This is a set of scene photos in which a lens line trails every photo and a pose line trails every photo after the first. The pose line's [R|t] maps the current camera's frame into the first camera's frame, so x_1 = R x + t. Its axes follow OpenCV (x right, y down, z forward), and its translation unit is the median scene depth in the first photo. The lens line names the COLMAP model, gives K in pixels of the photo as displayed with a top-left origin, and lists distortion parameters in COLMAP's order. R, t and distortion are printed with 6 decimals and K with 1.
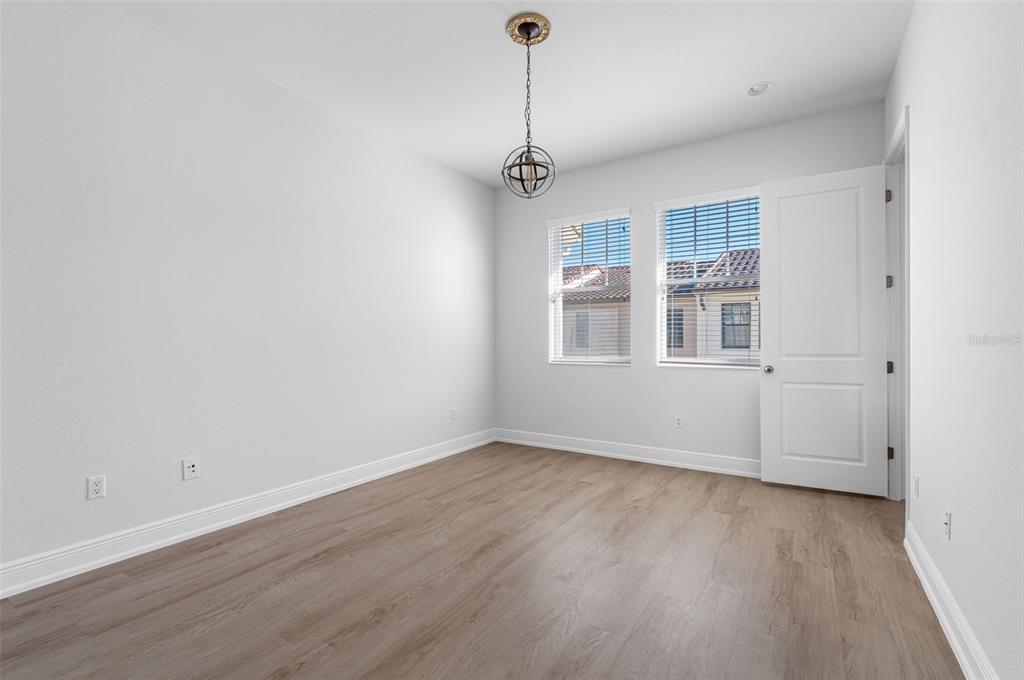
lens RADIAL K [[461.2, 0, 516.5], [0, 461.2, 332.3], [0, 0, 1]] dist [0.002598, 0.000225]
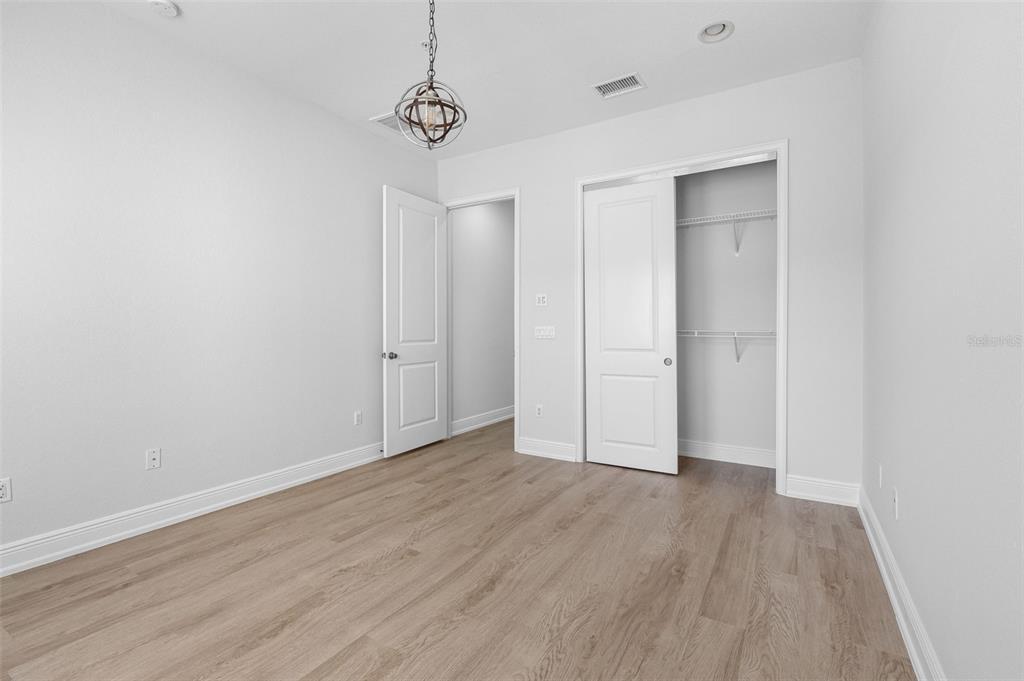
lens RADIAL K [[461.2, 0, 513.4], [0, 461.2, 338.6], [0, 0, 1]] dist [0.002598, 0.000225]
pose [[-0.999782, 0.001511, -0.020843, -0.098574], [0.001476, 0.999998, 0.001672, 0.039753], [0.020846, 0.001641, -0.999781, 1.869106]]
